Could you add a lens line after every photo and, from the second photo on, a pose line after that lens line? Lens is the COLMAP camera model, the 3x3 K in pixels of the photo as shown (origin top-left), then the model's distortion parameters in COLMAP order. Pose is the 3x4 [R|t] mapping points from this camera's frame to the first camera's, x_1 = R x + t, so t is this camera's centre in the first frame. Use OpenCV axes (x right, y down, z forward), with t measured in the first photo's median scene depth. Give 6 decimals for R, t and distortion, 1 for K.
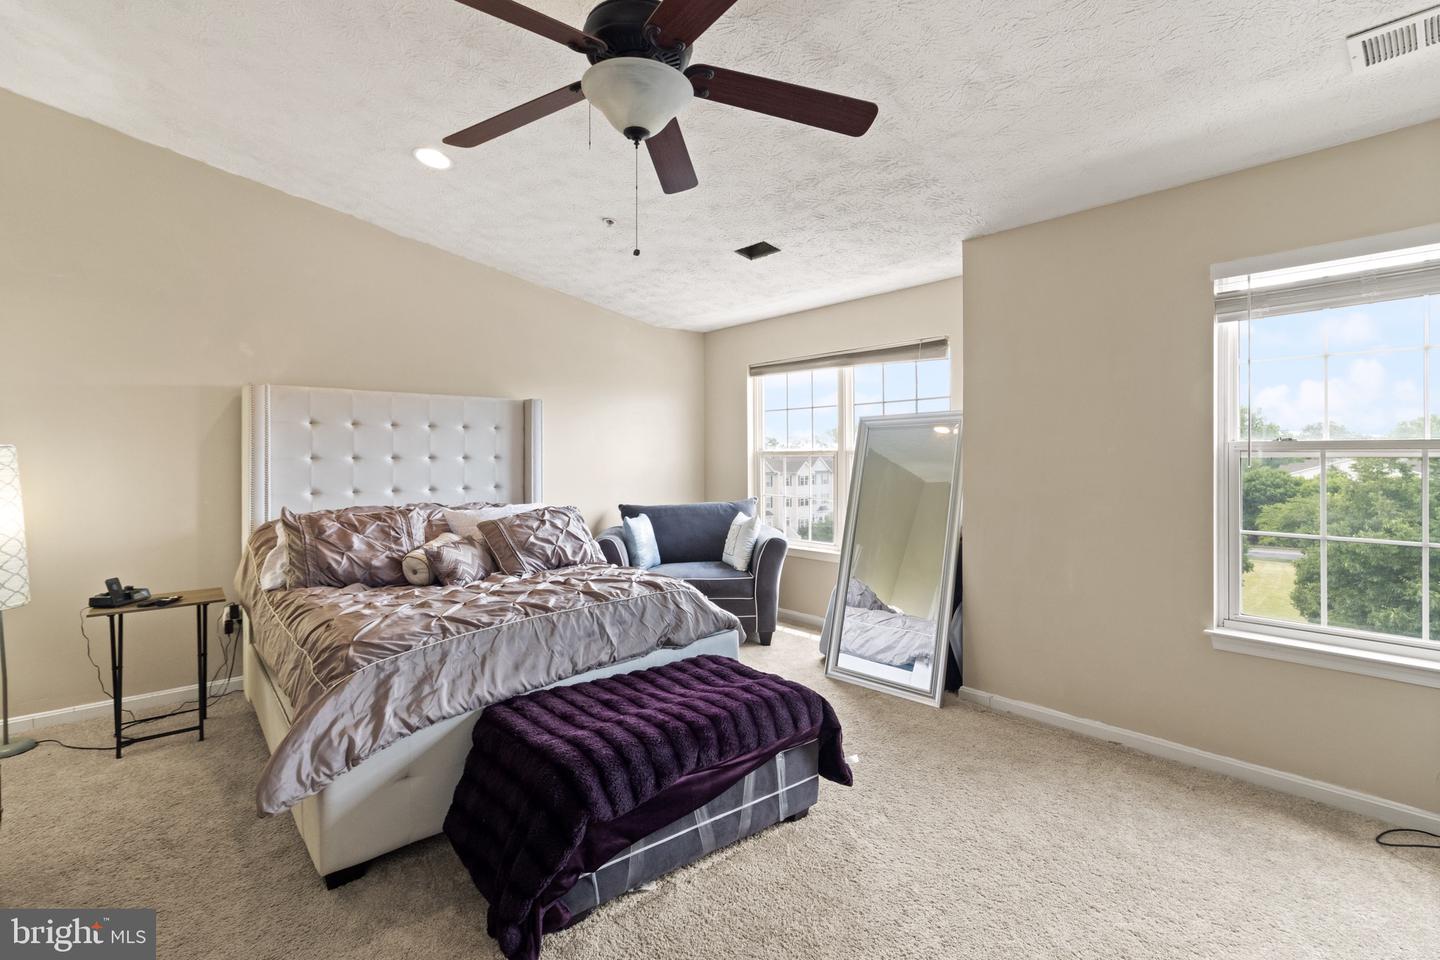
lens RADIAL K [[673.2, 0, 714.1], [0, 673.2, 465.5], [0, 0, 1]] dist [-0.001395, -0.000277]
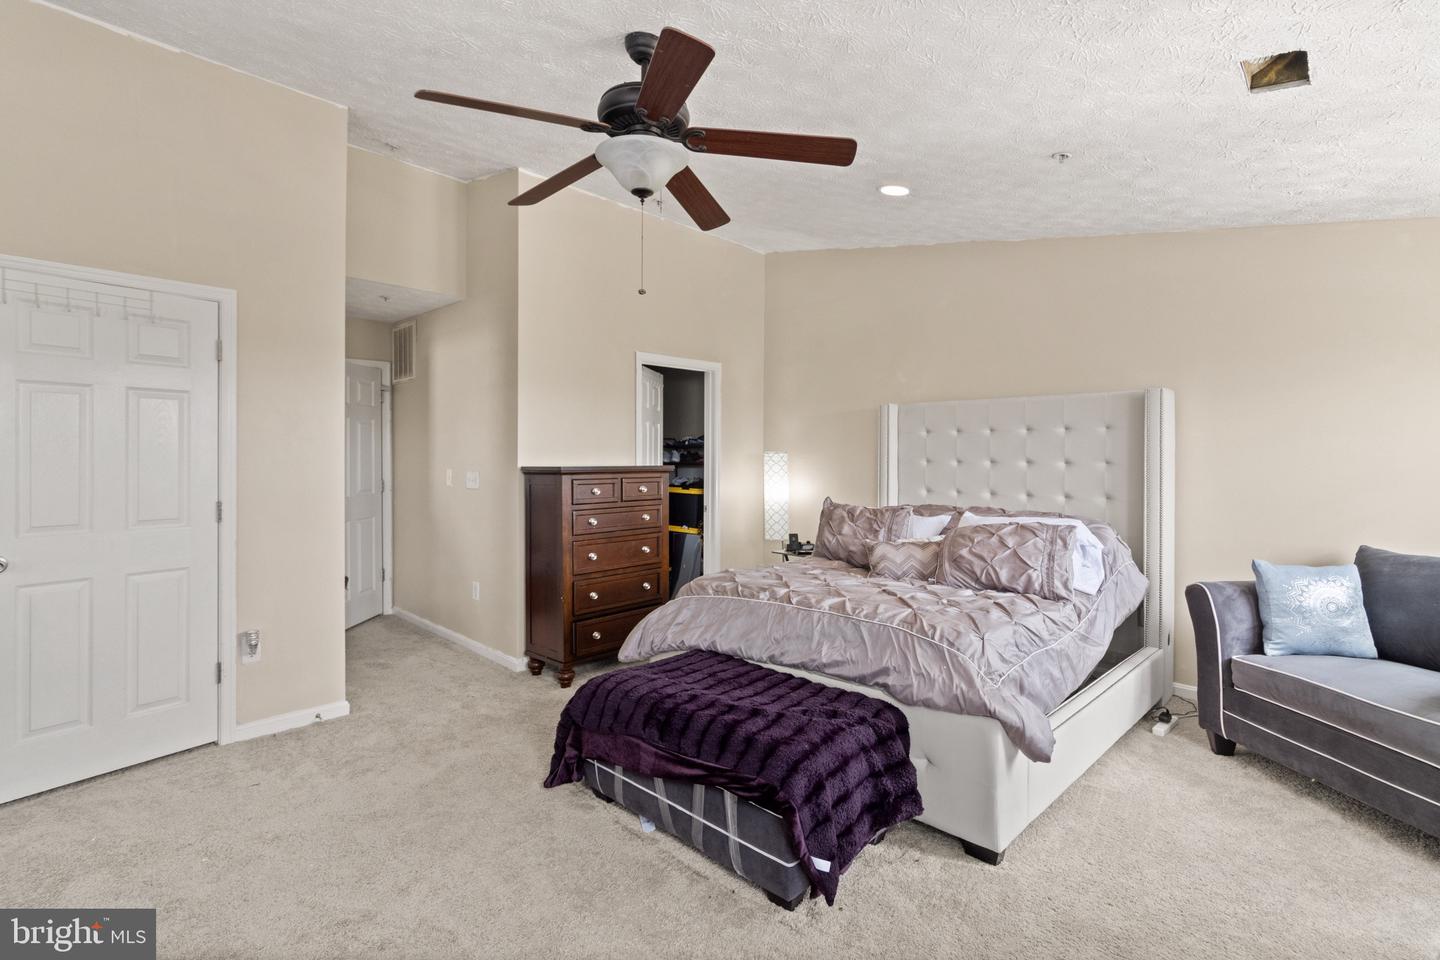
lens RADIAL K [[673.2, 0, 714.1], [0, 673.2, 465.5], [0, 0, 1]] dist [-0.001395, -0.000277]
pose [[0.127729, 0.006234, -0.991790, 0.671492], [-0.015585, 0.999869, 0.004278, -0.005581], [0.991687, 0.014911, 0.127809, 0.592236]]
